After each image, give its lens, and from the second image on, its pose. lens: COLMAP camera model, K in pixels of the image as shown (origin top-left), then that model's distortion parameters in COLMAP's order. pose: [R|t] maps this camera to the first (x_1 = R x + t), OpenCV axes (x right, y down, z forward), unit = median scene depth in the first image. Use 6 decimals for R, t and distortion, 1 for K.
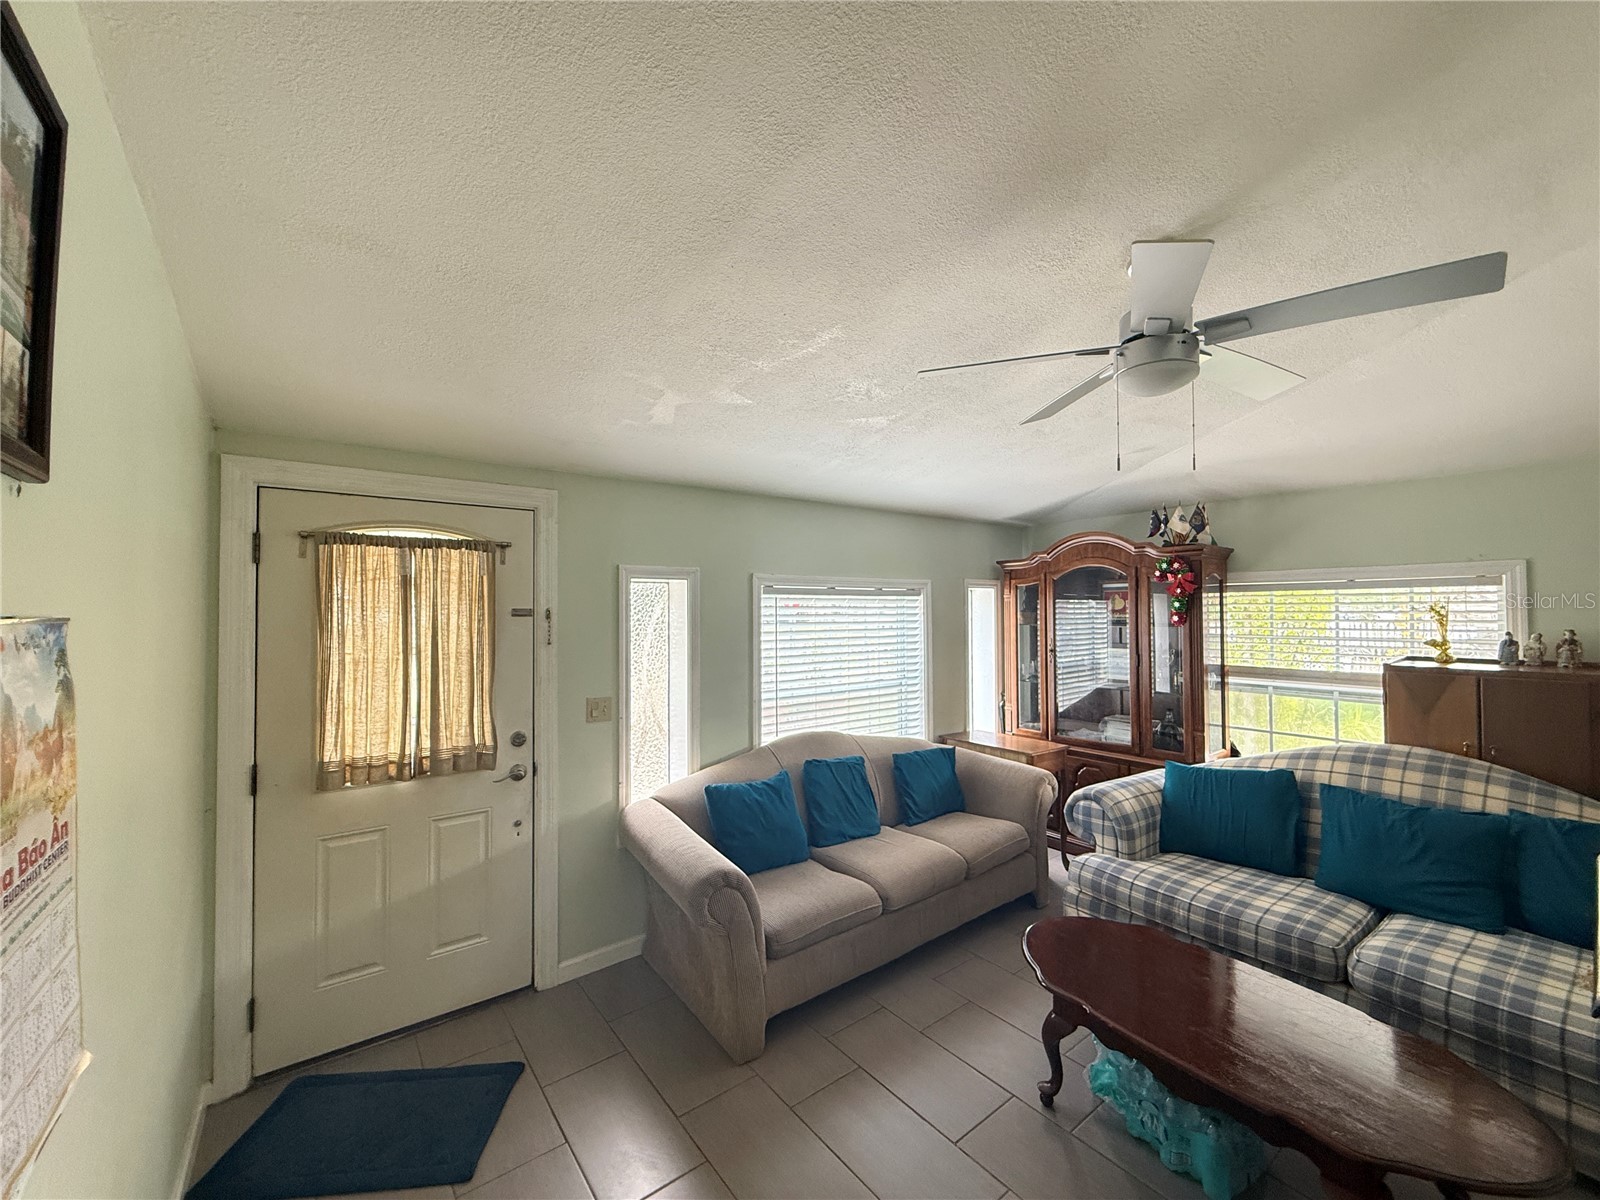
lens RADIAL K [[637.4, 0, 797.9], [0, 637.4, 606.4], [0, 0, 1]] dist [0.005619, 0.000354]
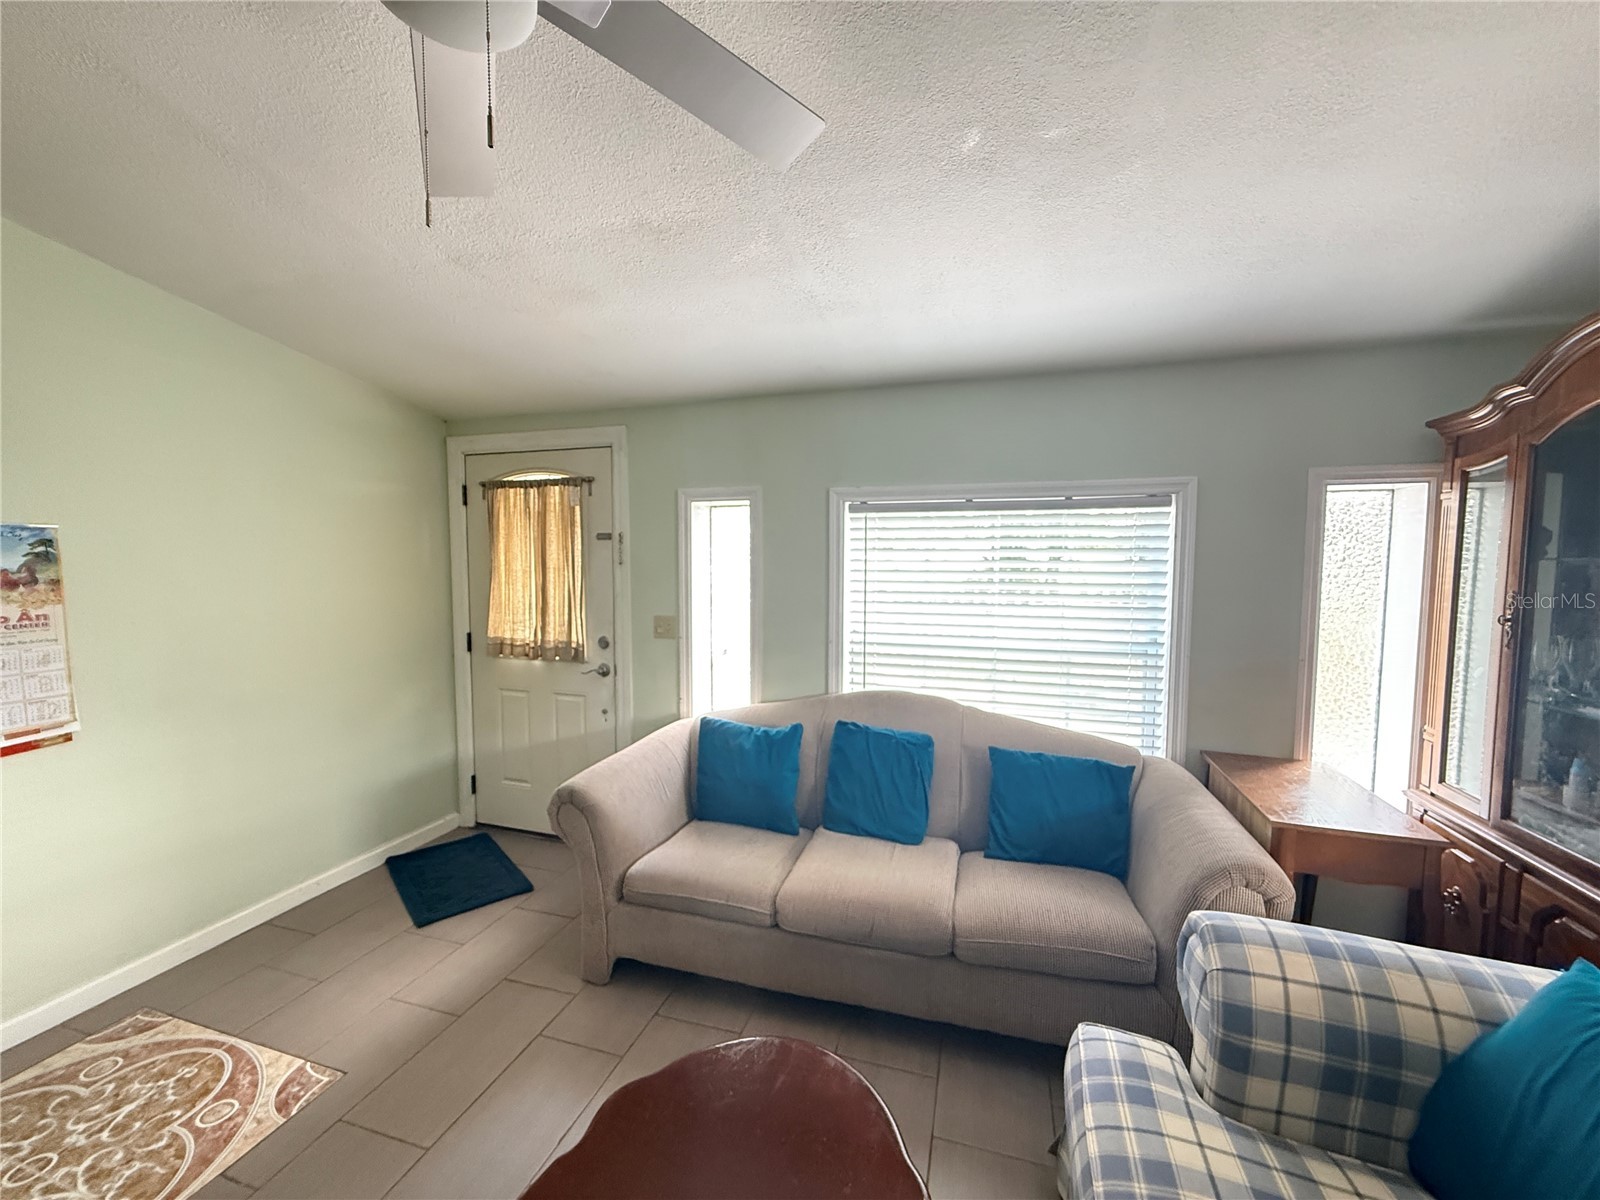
lens RADIAL K [[637.4, 0, 797.9], [0, 637.4, 605.6], [0, 0, 1]] dist [0.005619, 0.000354]
pose [[0.586099, 0.070459, -0.807170, 0.721723], [0.003534, 0.995980, 0.089507, 0.032079], [0.810232, -0.055312, 0.583494, 0.588476]]
